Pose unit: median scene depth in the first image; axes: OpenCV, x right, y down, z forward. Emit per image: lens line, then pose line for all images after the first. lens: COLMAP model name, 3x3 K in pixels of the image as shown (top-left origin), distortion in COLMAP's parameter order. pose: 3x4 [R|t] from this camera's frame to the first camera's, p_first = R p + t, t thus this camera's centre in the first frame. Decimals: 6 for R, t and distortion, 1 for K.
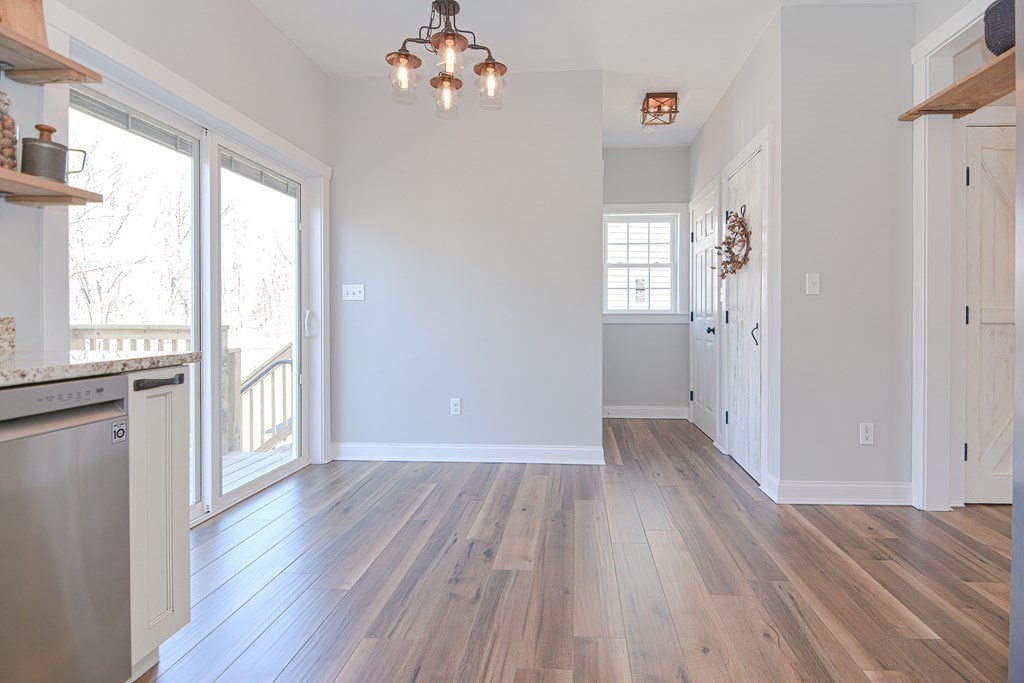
lens RADIAL K [[510.7, 0, 549.4], [0, 510.7, 322.0], [0, 0, 1]] dist [0.015003, -0.012701]
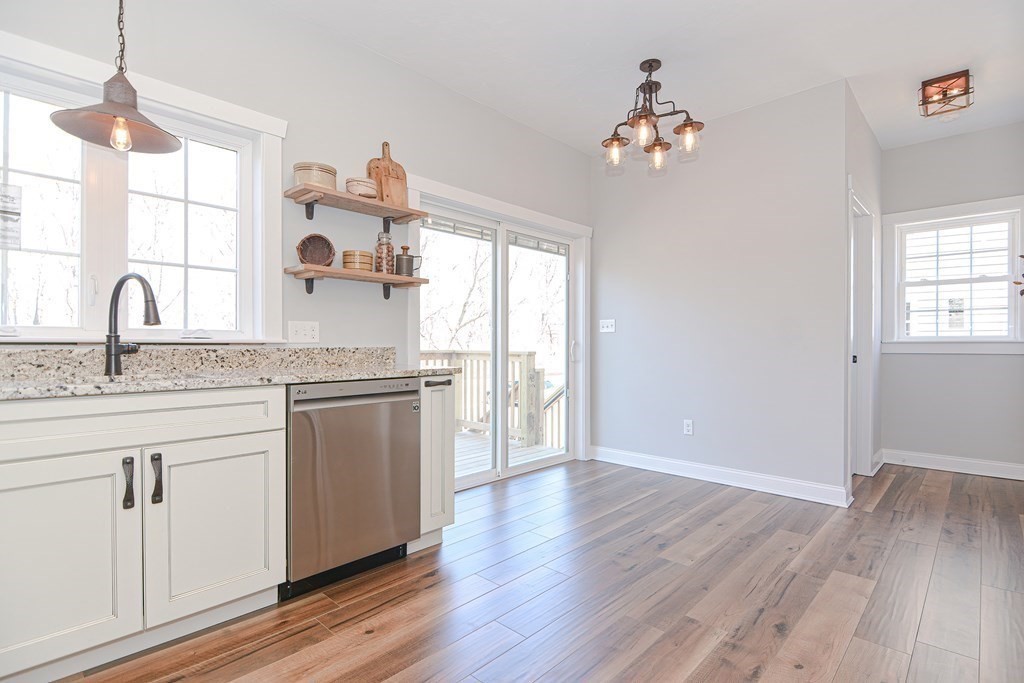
lens RADIAL K [[510.7, 0, 514.6], [0, 510.7, 343.5], [0, 0, 1]] dist [0.015003, -0.012701]
pose [[0.766546, 0.000073, -0.642189, 0.323546], [-0.005857, 0.999959, -0.006877, -0.006902], [0.642163, 0.009032, 0.766515, -0.114703]]
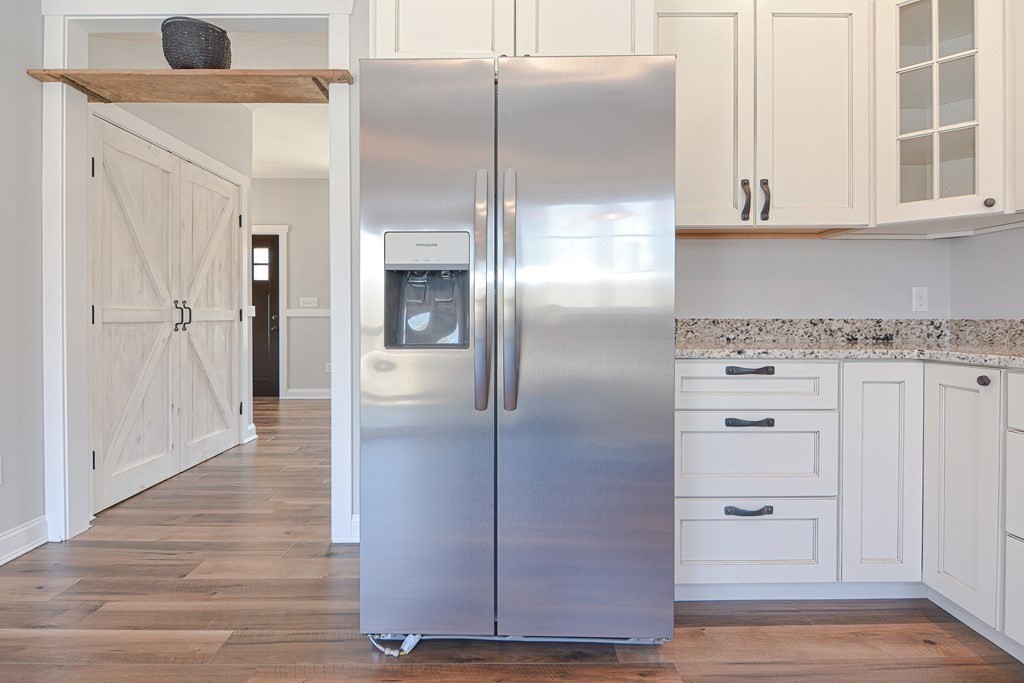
lens RADIAL K [[510.7, 0, 503.6], [0, 510.7, 319.8], [0, 0, 1]] dist [0.015003, -0.012701]
pose [[-0.062098, -0.007369, 0.998043, -0.177553], [0.010671, 0.999911, 0.008046, -0.003617], [-0.998013, 0.011149, -0.062014, 0.316987]]
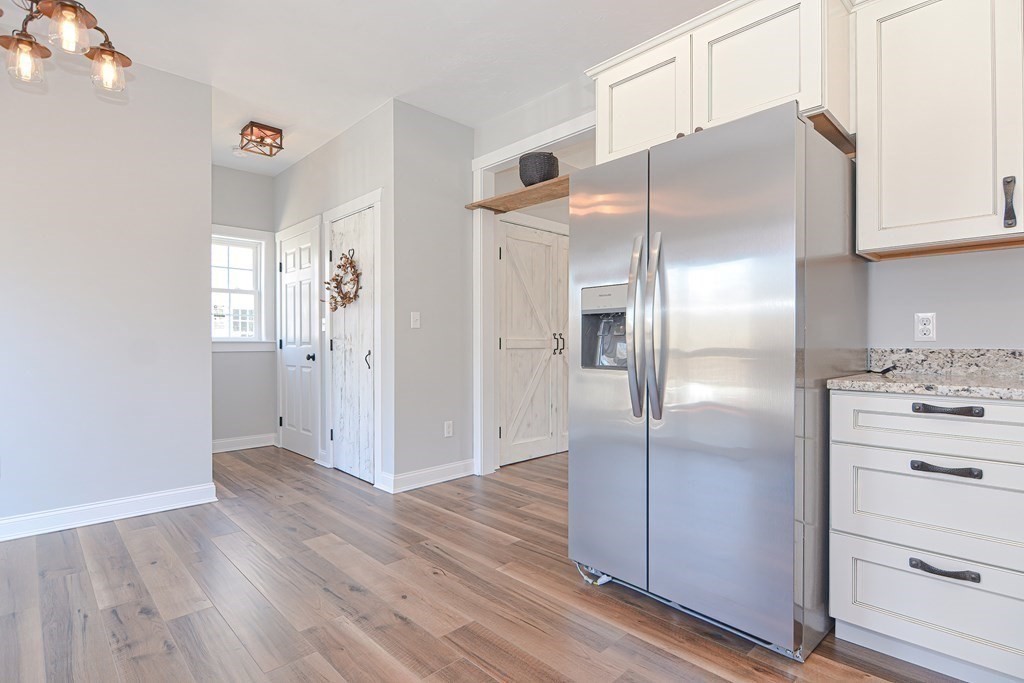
lens RADIAL K [[510.7, 0, 515.7], [0, 510.7, 341.0], [0, 0, 1]] dist [0.015003, -0.012701]
pose [[0.678475, 0.000660, 0.734623, -0.286912], [0.009262, 0.999912, -0.009452, -0.005549], [-0.734565, 0.013217, 0.678410, -0.075126]]
